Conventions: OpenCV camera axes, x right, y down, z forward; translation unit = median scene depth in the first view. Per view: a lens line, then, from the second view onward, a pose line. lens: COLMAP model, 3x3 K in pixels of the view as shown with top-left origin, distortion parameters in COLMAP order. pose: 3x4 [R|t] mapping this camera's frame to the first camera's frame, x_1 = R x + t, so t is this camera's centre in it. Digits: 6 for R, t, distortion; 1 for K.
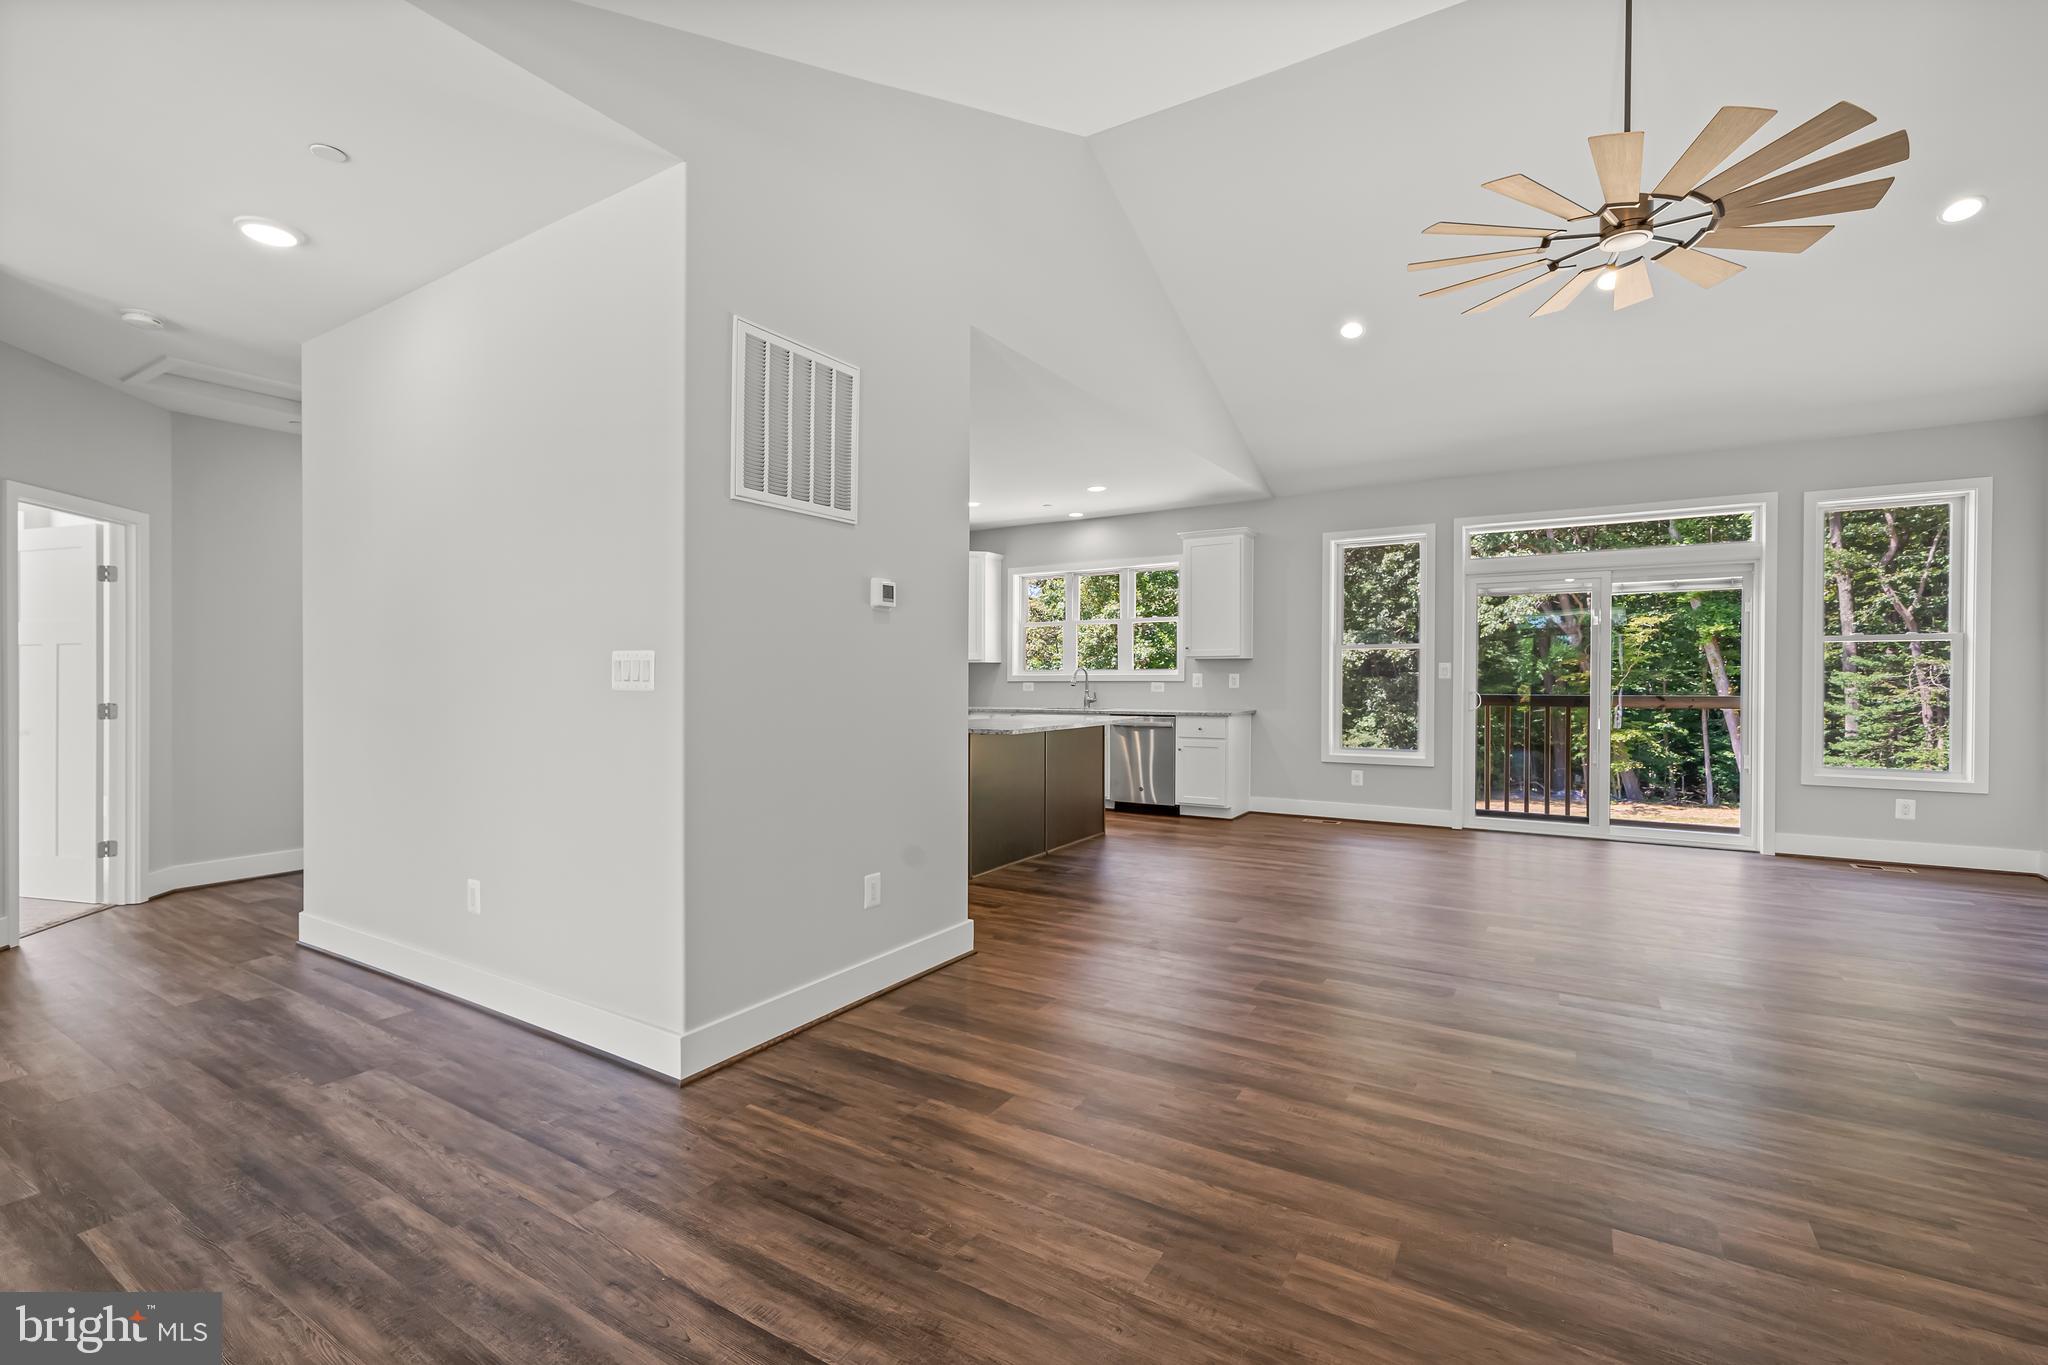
lens RADIAL K [[892.3, 0, 1024.0], [0, 892.3, 682.5], [0, 0, 1]] dist [-0.000753, -0.000191]
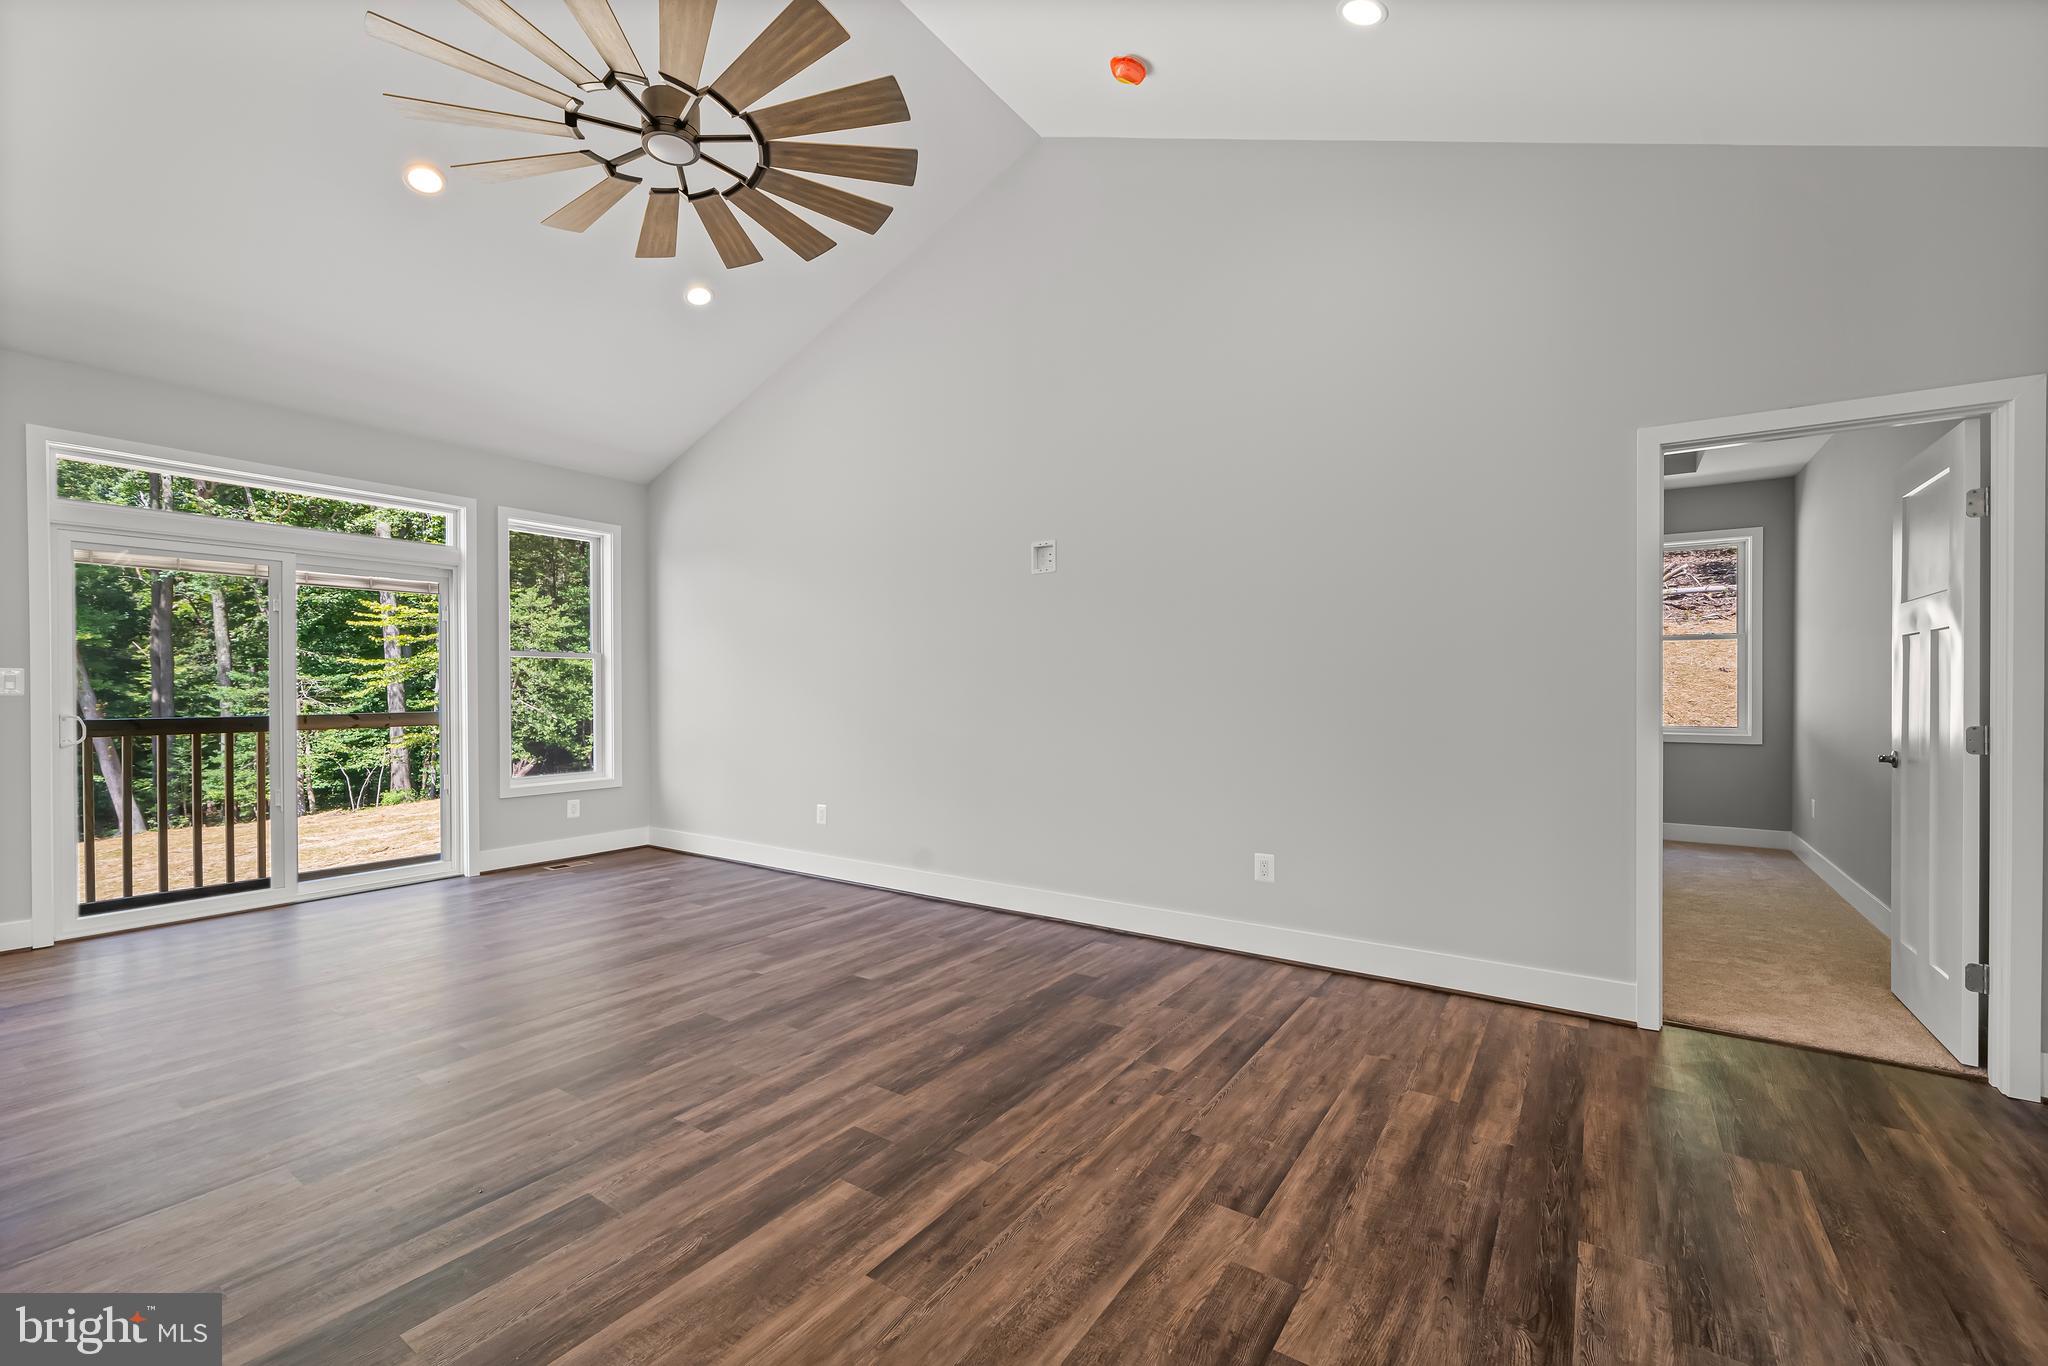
lens RADIAL K [[862.1, 0, 1021.2], [0, 862.1, 693.1], [0, 0, 1]] dist [0.001395, 0.000372]
pose [[0.073512, -0.004418, 0.997285, -0.046214], [0.008929, 0.999953, 0.003772, -0.001624], [-0.997254, 0.008628, 0.073548, 0.342873]]
